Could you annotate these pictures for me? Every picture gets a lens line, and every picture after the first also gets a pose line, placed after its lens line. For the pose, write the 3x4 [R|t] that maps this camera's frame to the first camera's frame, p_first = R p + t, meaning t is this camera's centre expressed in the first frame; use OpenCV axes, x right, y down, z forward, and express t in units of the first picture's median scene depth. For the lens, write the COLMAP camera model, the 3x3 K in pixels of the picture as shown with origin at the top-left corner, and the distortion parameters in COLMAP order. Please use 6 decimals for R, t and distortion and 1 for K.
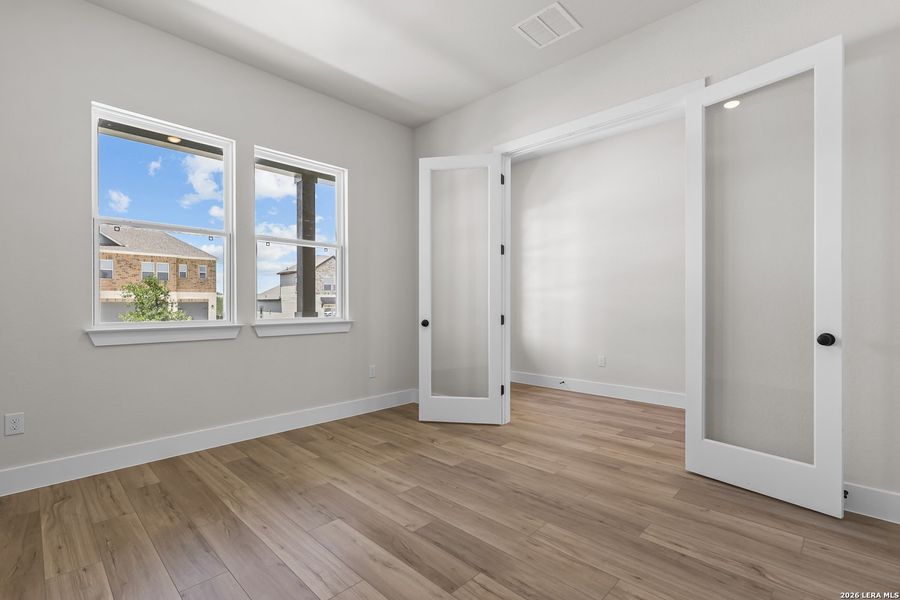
lens RADIAL K [[413.6, 0, 446.5], [0, 413.6, 303.6], [0, 0, 1]] dist [-0.007404, 0.002366]
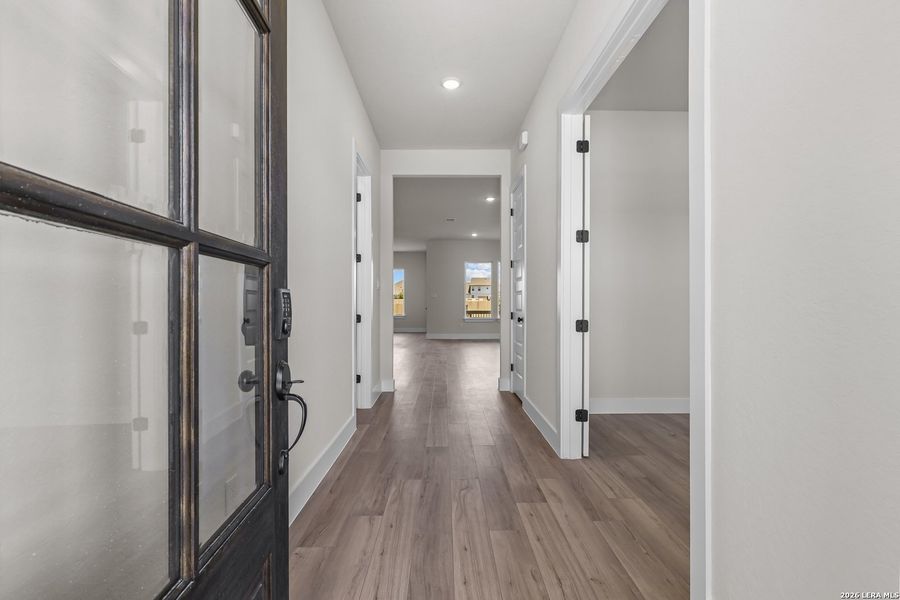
lens RADIAL K [[413.6, 0, 452.4], [0, 413.6, 302.3], [0, 0, 1]] dist [-0.007404, 0.002366]
pose [[-0.719069, -0.000450, 0.694938, 0.077691], [-0.001252, 0.999999, -0.000648, -0.005086], [-0.694937, -0.001336, -0.719069, 2.061469]]
